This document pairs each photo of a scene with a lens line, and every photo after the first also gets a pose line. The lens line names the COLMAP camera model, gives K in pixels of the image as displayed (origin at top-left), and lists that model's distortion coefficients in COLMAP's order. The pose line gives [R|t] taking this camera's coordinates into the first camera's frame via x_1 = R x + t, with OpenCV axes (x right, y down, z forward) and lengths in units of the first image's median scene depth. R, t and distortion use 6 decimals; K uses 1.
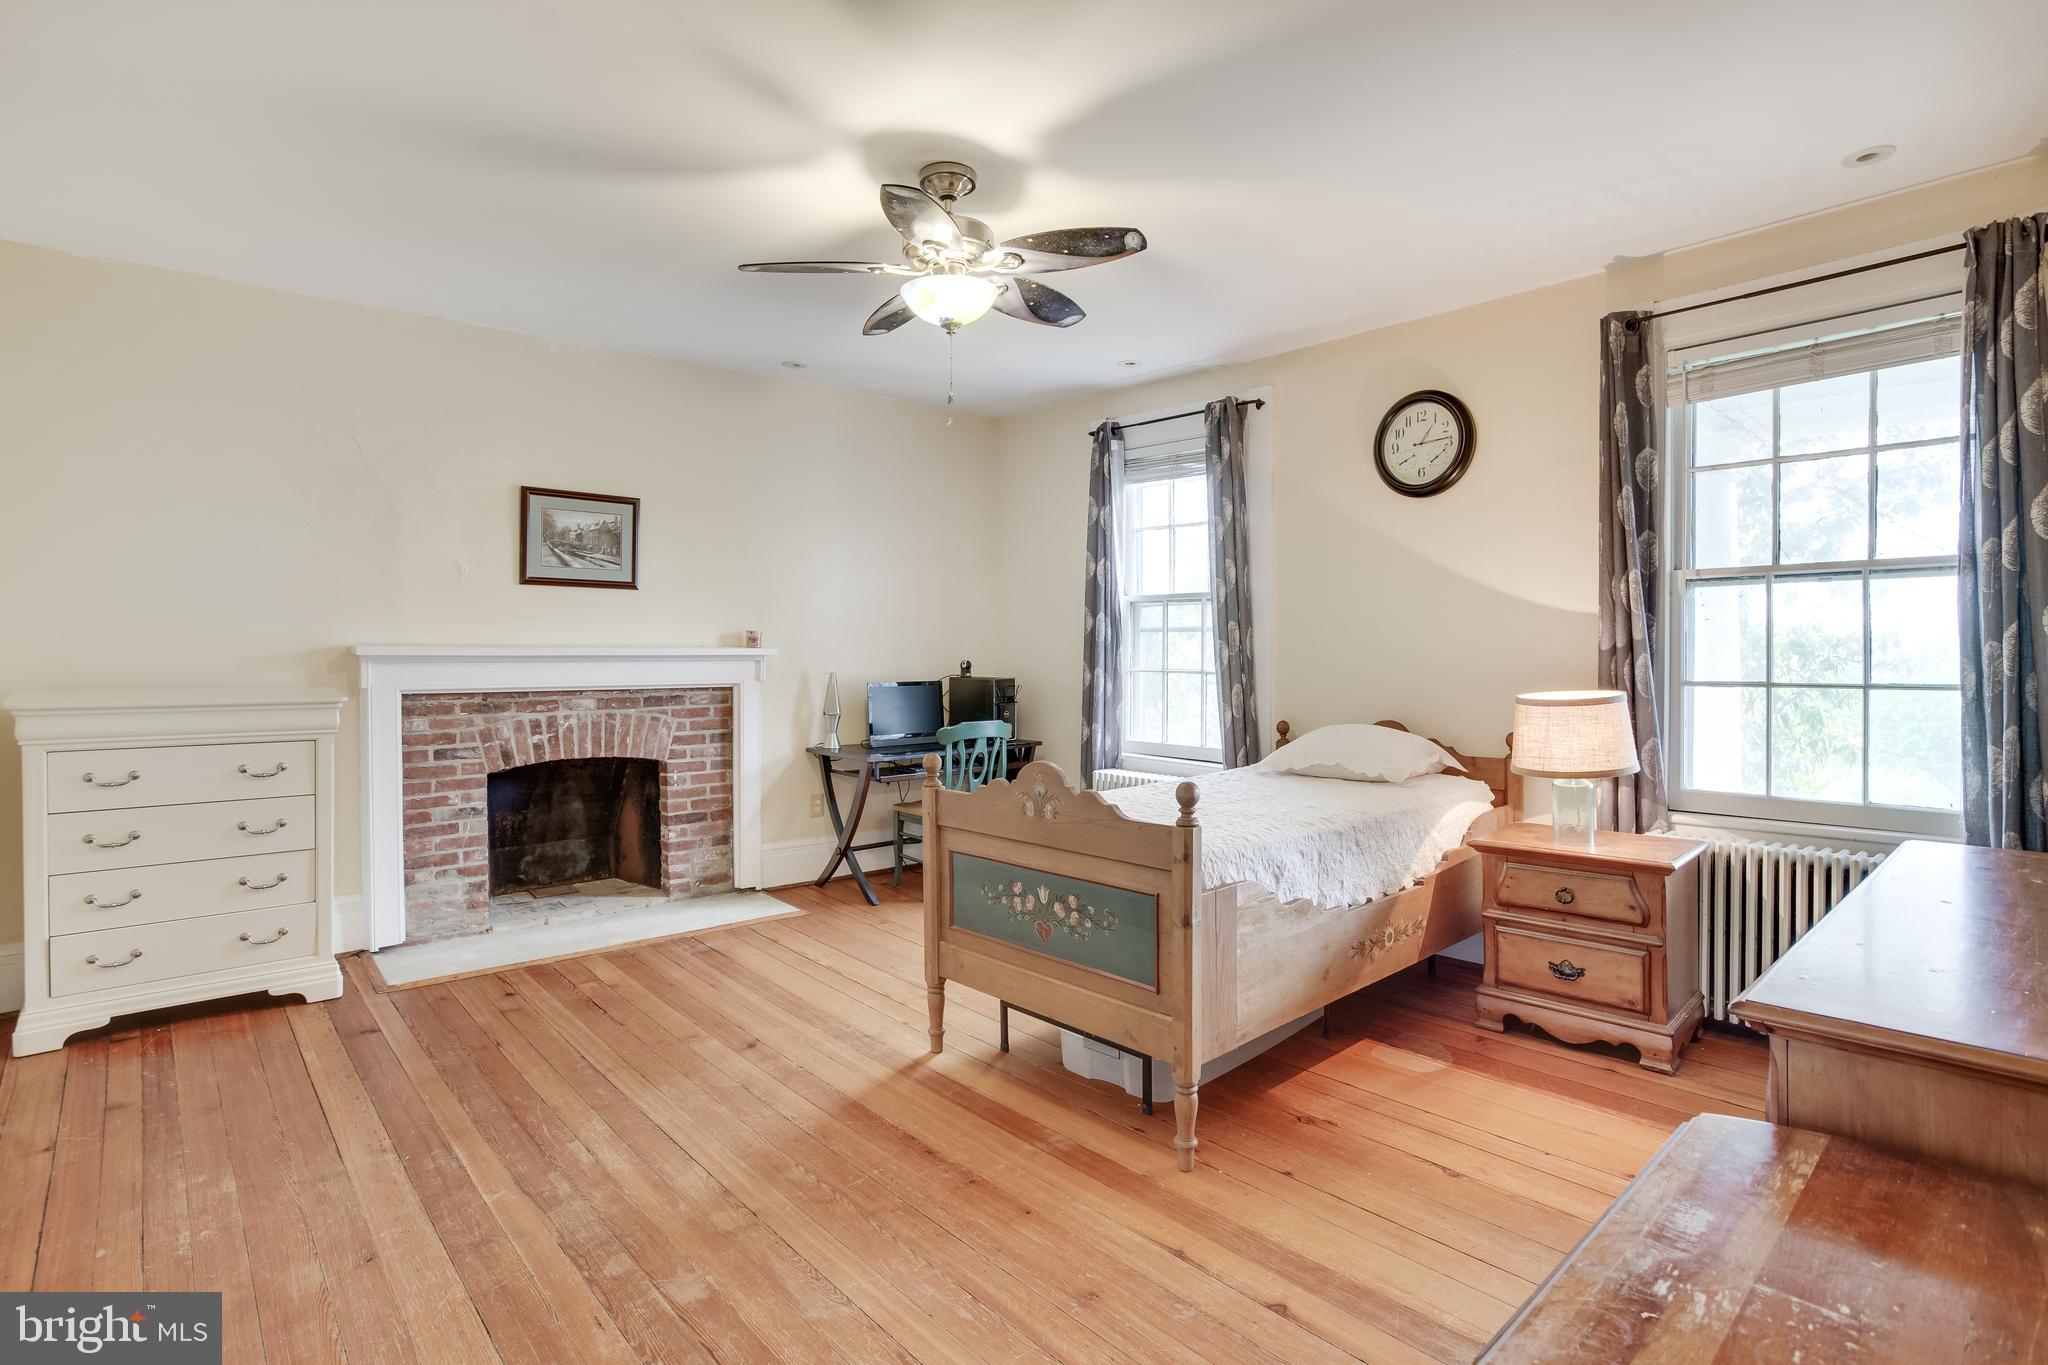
lens RADIAL K [[1019.1, 0, 1032.5], [0, 1019.1, 652.4], [0, 0, 1]] dist [-0.064010, 0.038577]
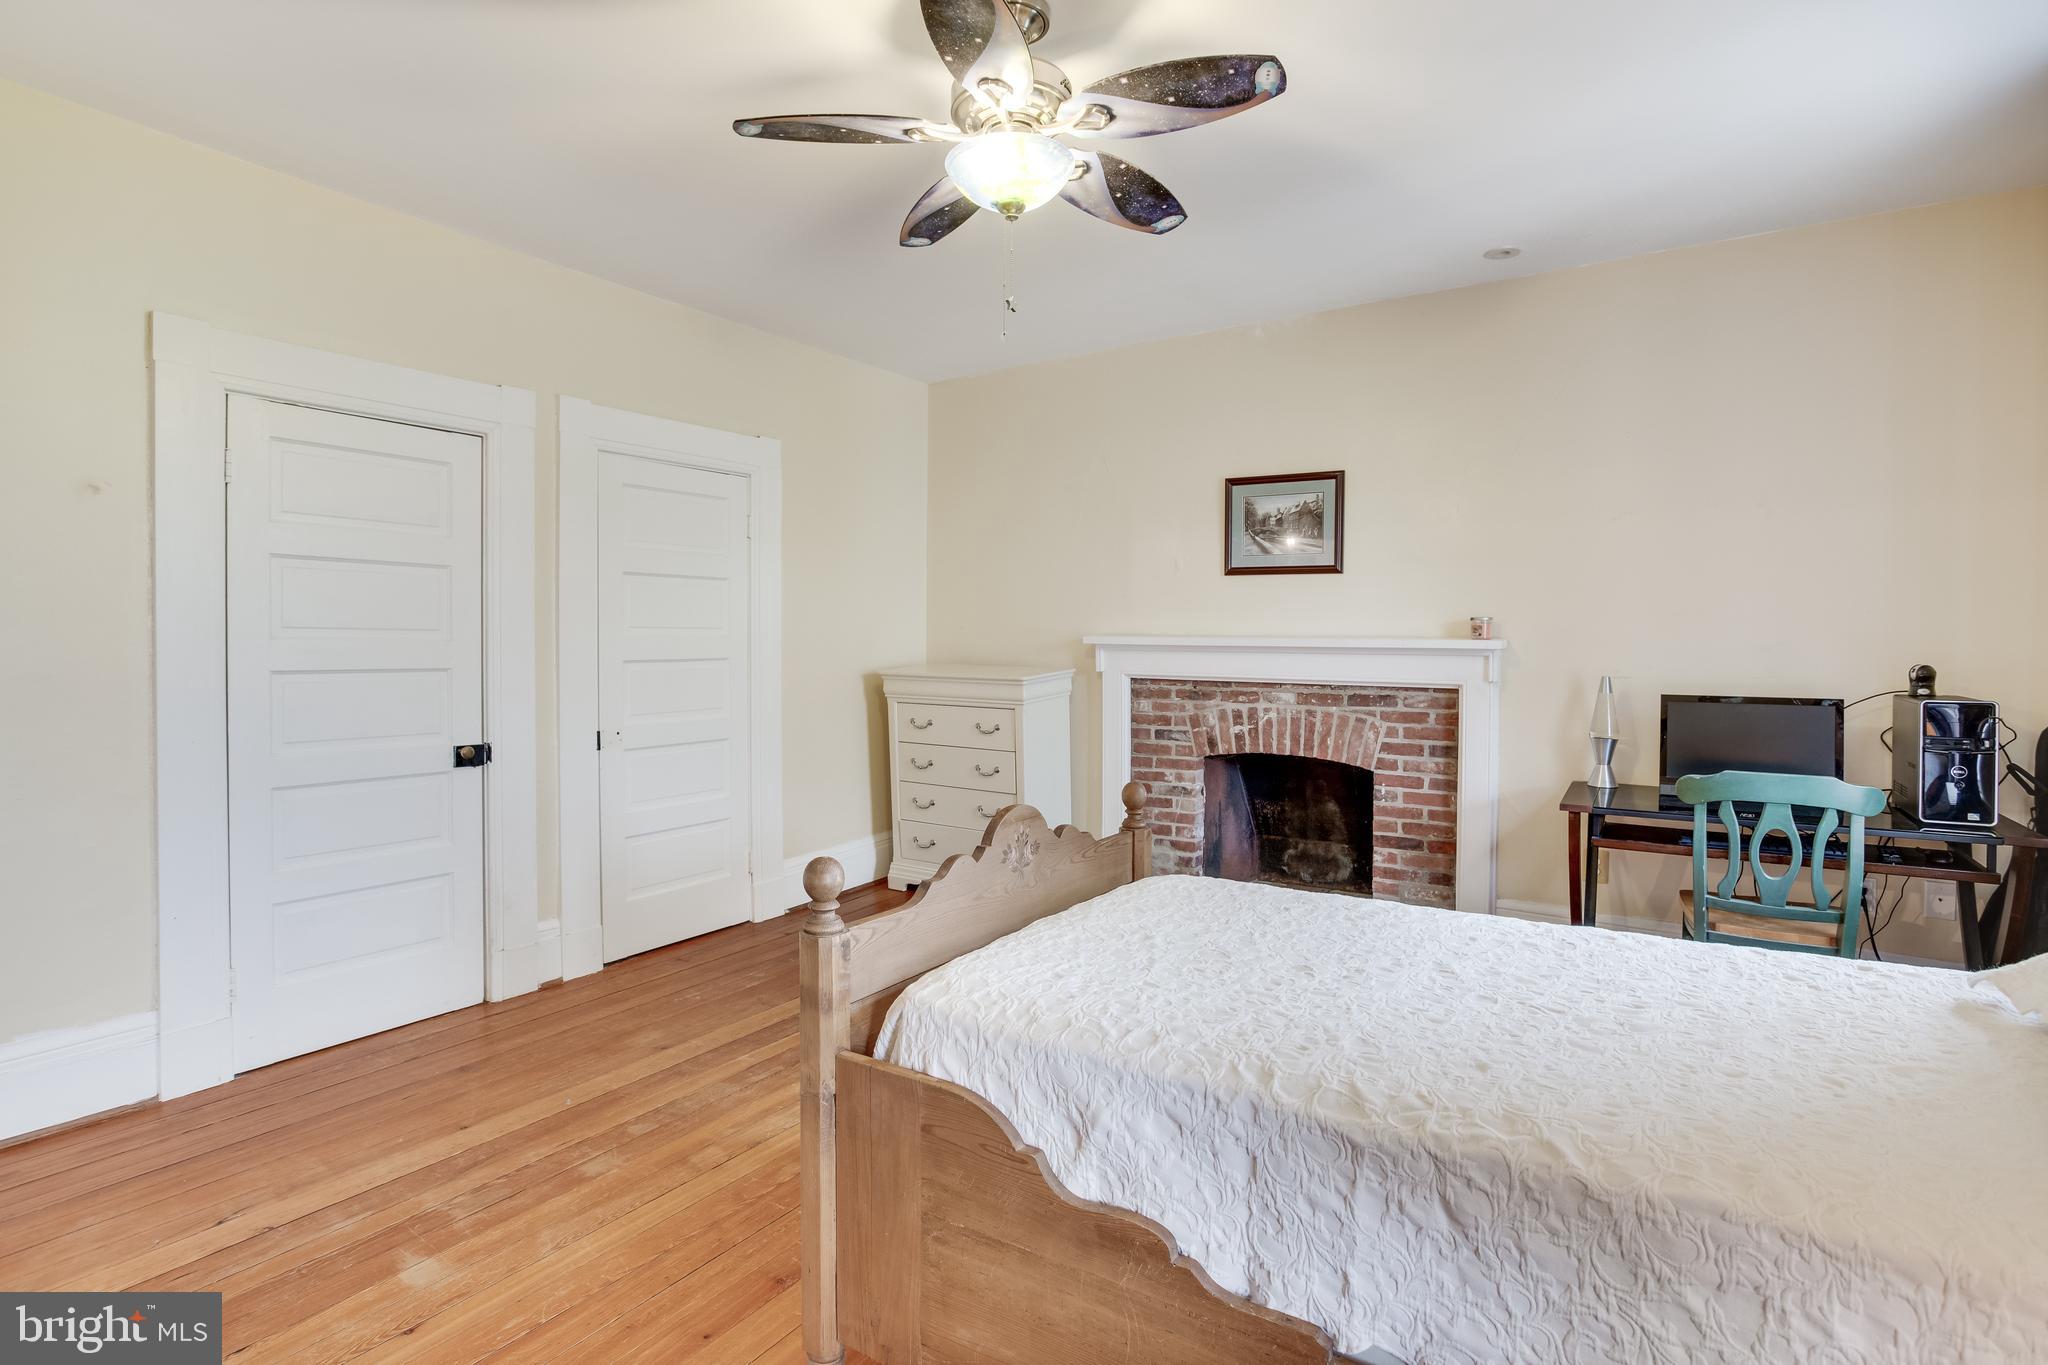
lens RADIAL K [[1019.1, 0, 1032.5], [0, 1019.1, 652.4], [0, 0, 1]] dist [-0.064010, 0.038577]
pose [[0.244886, 0.016054, -0.969419, 0.426396], [-0.008750, 0.999859, 0.014348, -0.003011], [0.969512, 0.004969, 0.244992, 0.542854]]
